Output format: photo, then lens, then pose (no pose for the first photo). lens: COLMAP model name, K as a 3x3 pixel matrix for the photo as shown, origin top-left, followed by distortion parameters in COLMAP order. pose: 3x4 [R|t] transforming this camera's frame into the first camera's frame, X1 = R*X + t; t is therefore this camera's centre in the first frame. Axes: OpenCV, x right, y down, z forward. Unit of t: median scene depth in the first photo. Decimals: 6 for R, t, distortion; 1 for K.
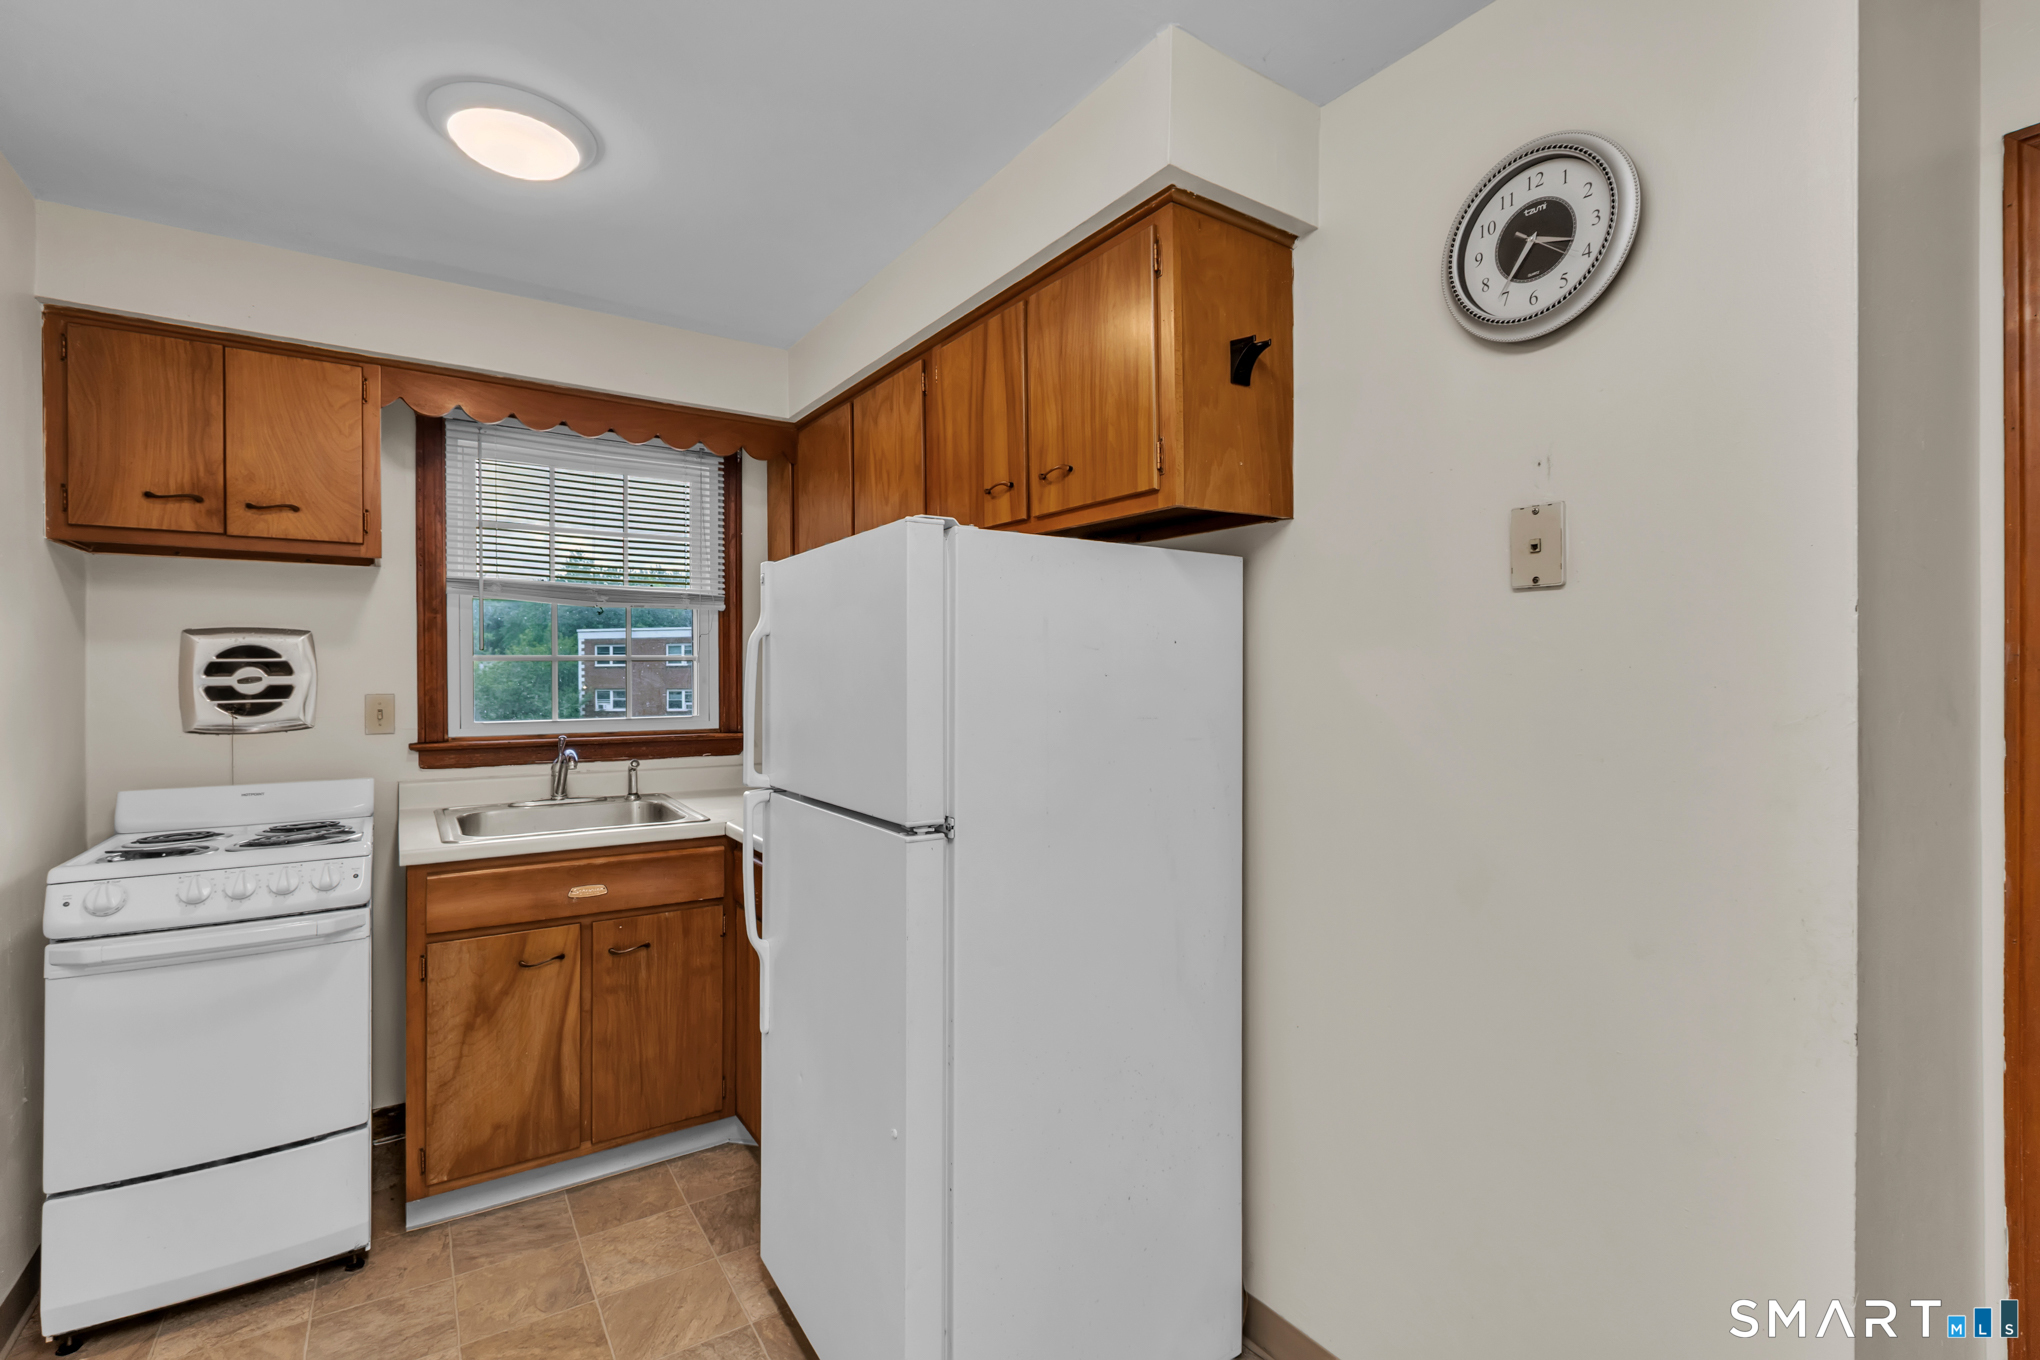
lens RADIAL K [[936.5, 0, 1033.9], [0, 936.5, 670.9], [0, 0, 1]] dist [-0.000856, -0.001043]
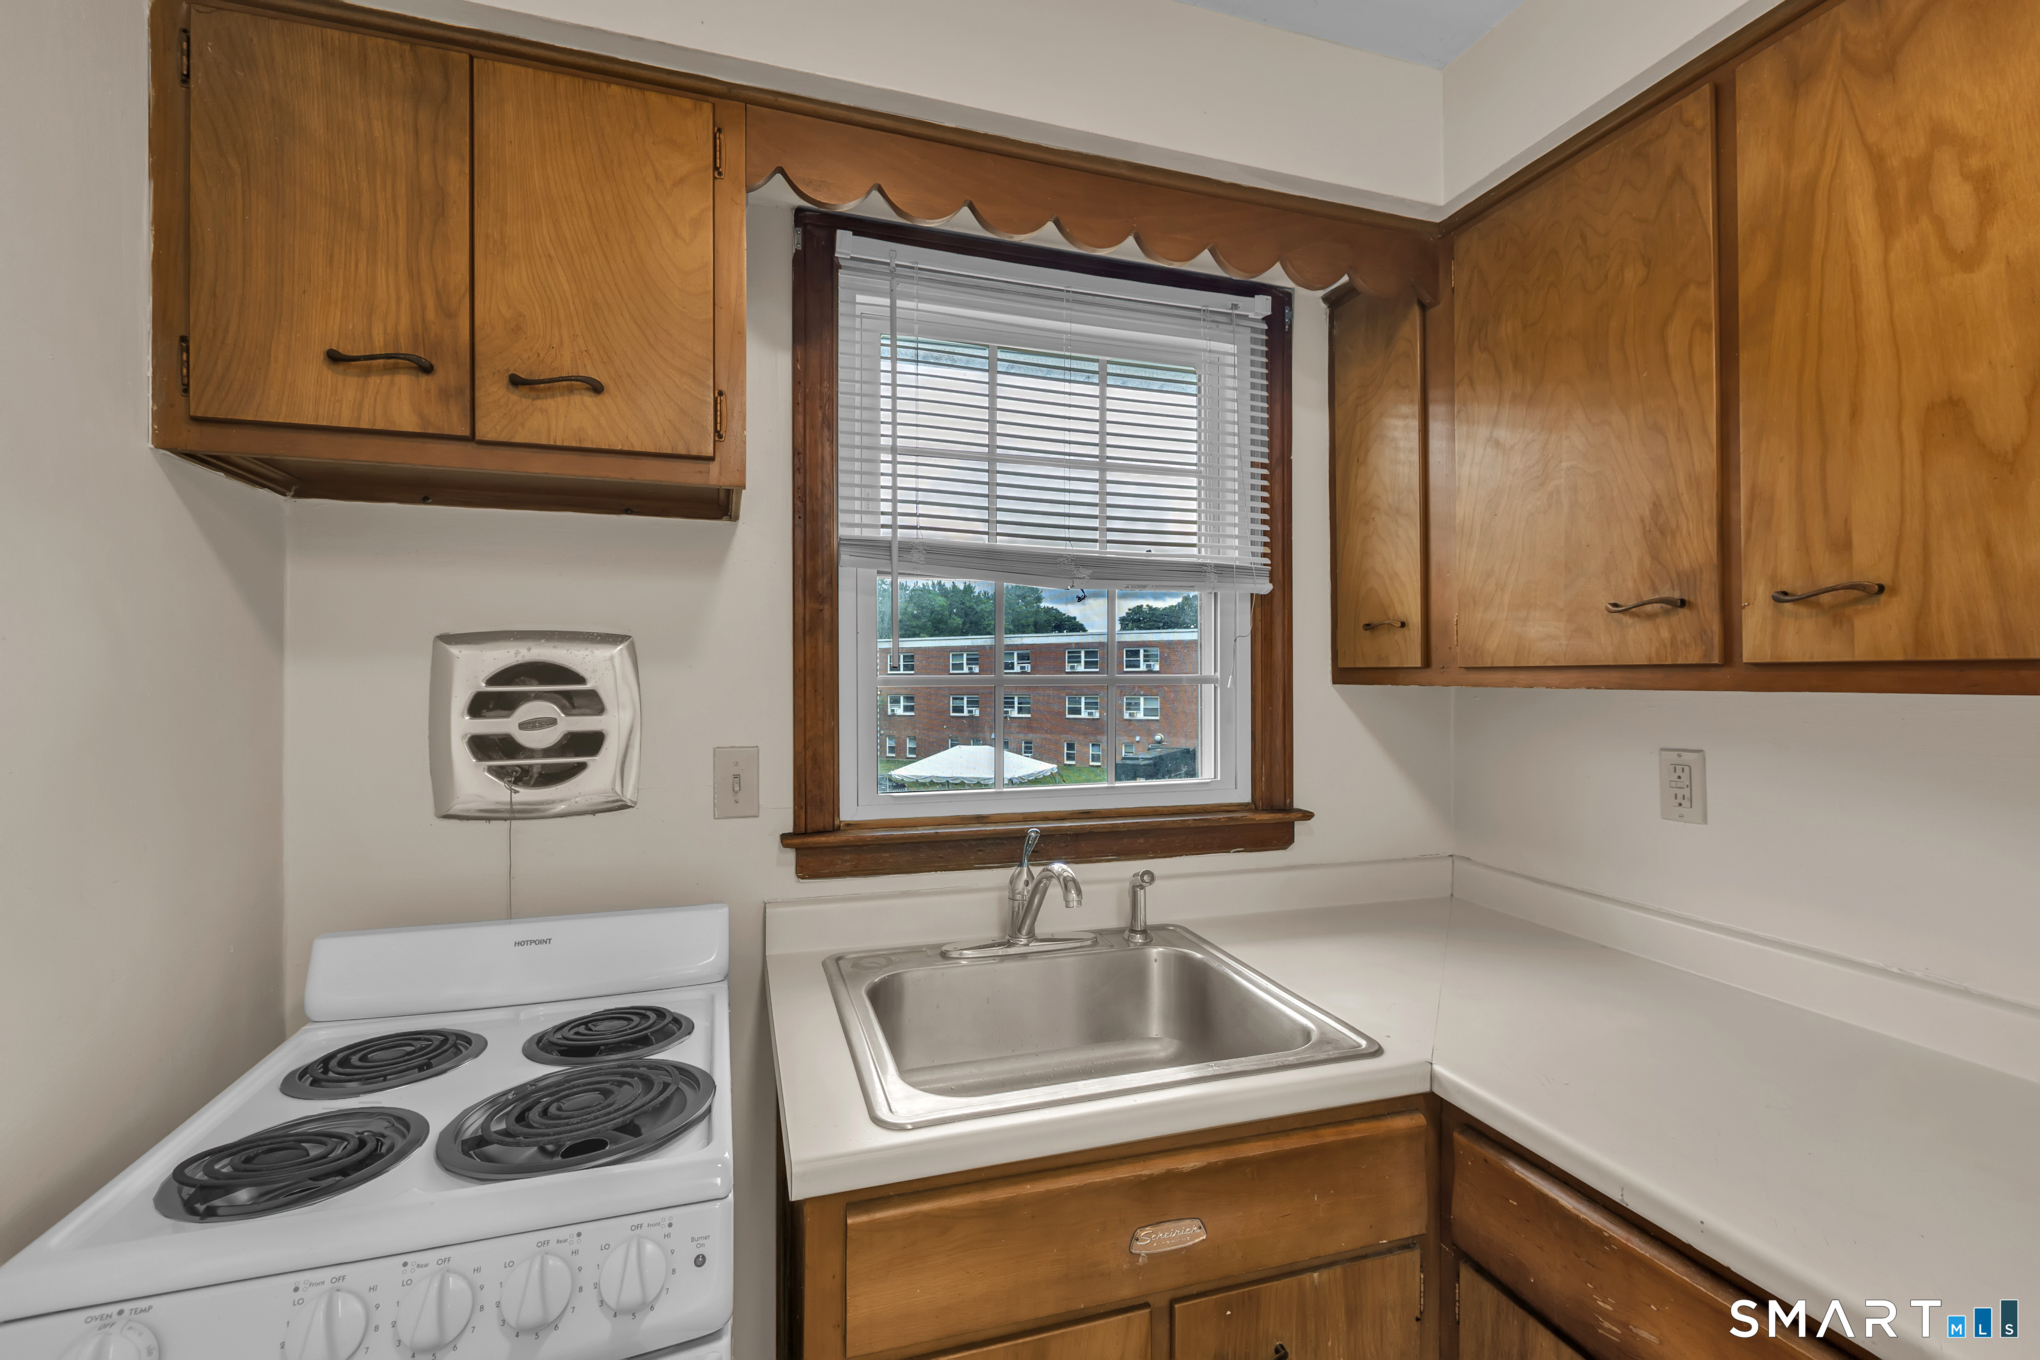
lens RADIAL K [[936.5, 0, 1036.9], [0, 936.5, 671.6], [0, 0, 1]] dist [-0.000856, -0.001043]
pose [[0.961631, -0.001201, -0.274342, -0.426033], [-0.000506, 0.999981, -0.006149, -0.019866], [0.274345, 0.006052, 0.961612, 0.583848]]
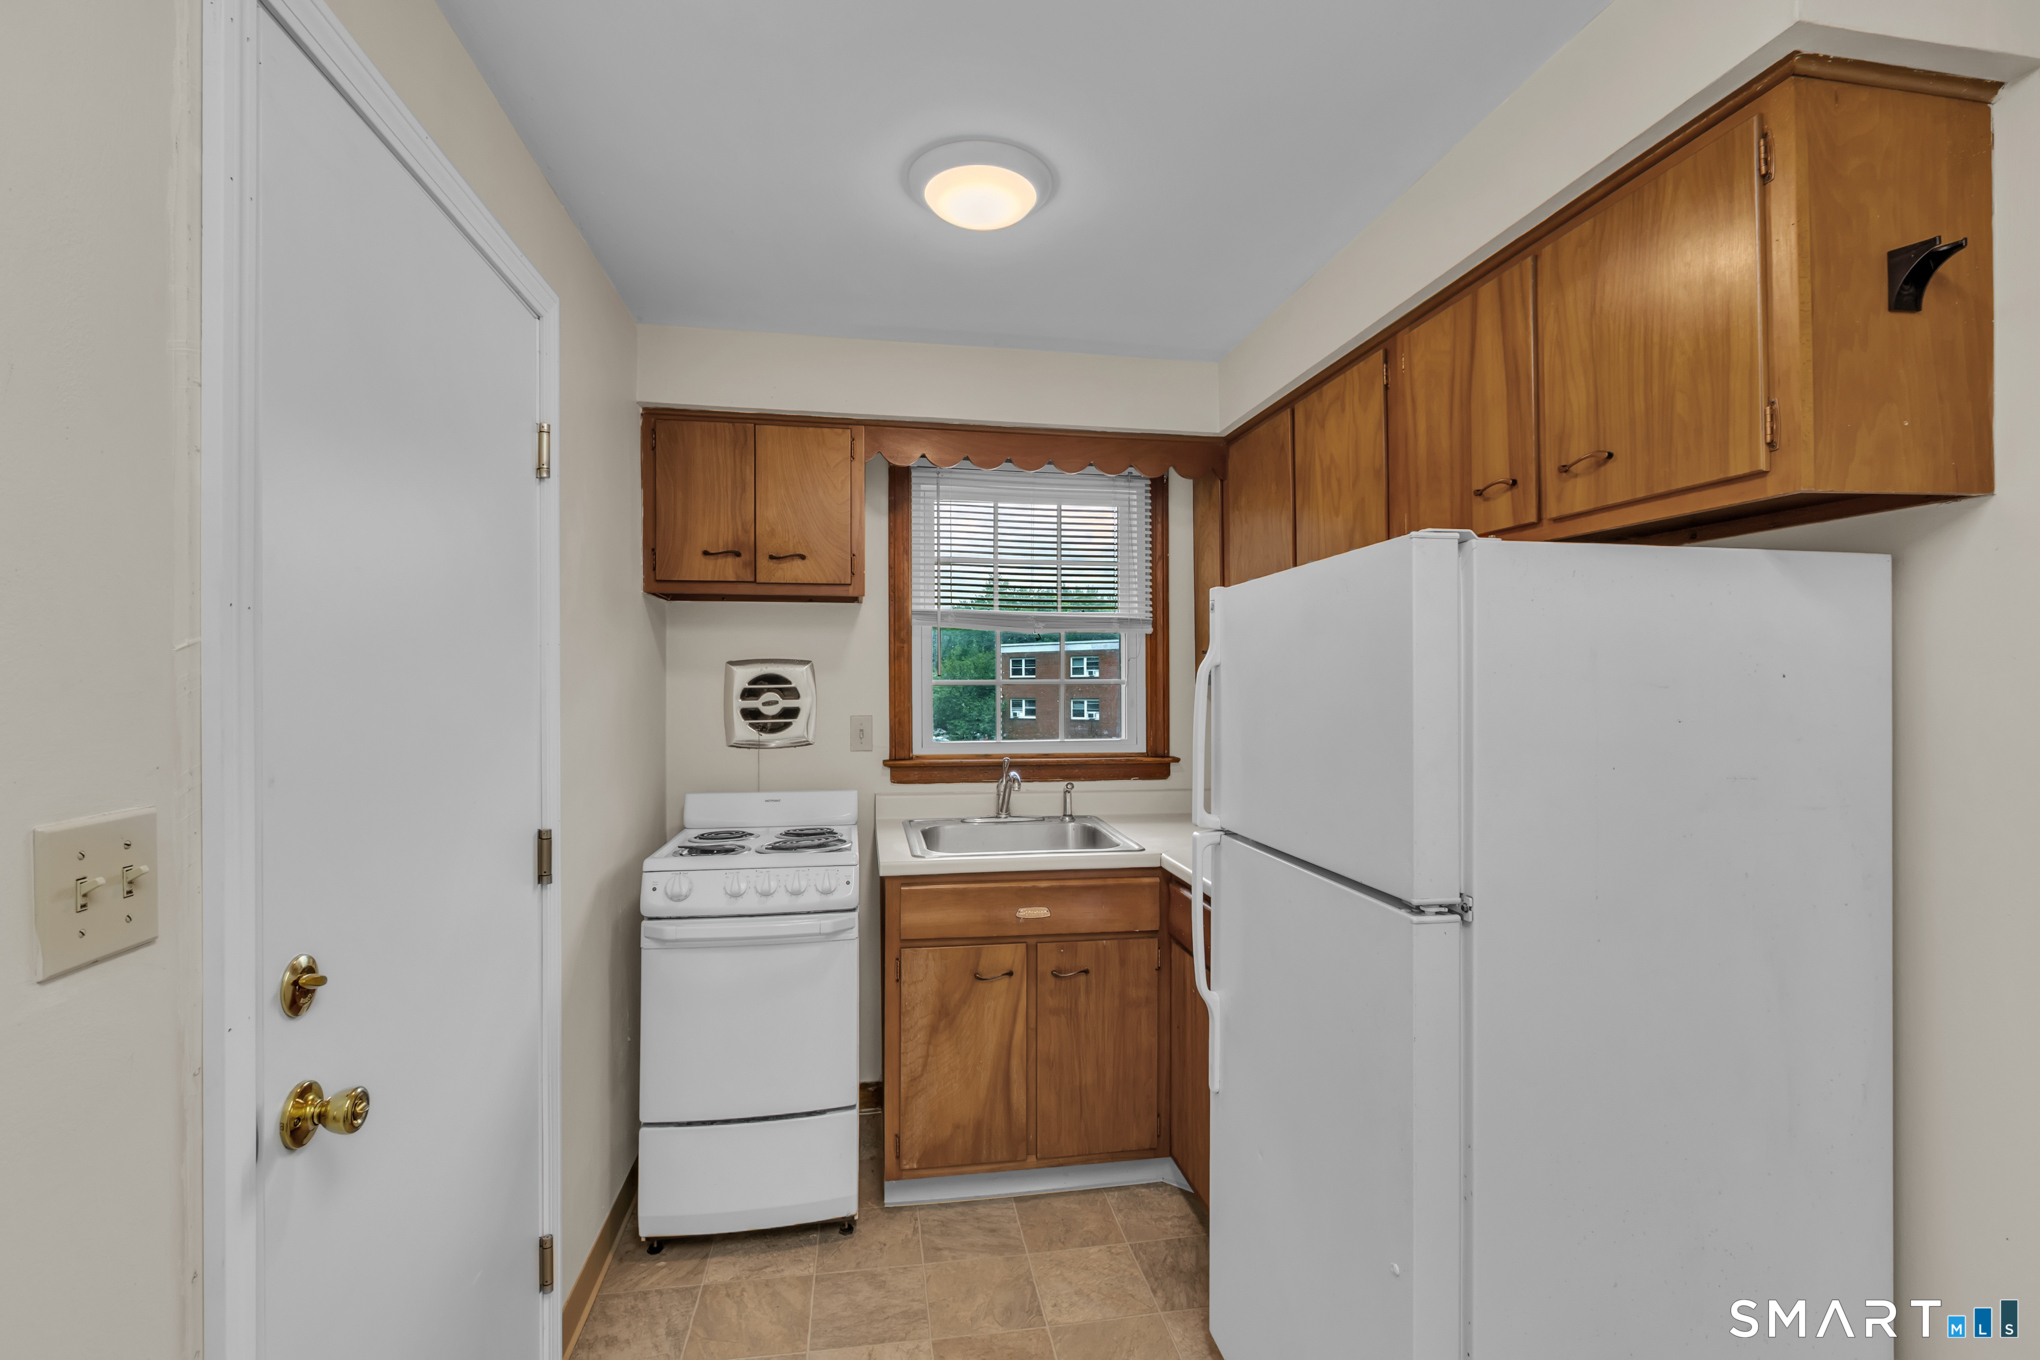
lens RADIAL K [[936.5, 0, 1015.2], [0, 936.5, 675.1], [0, 0, 1]] dist [-0.000856, -0.001043]
pose [[0.907935, -0.003146, -0.419100, -0.063910], [0.000265, 0.999976, -0.006934, -0.018841], [0.419111, 0.006185, 0.907914, 0.056827]]
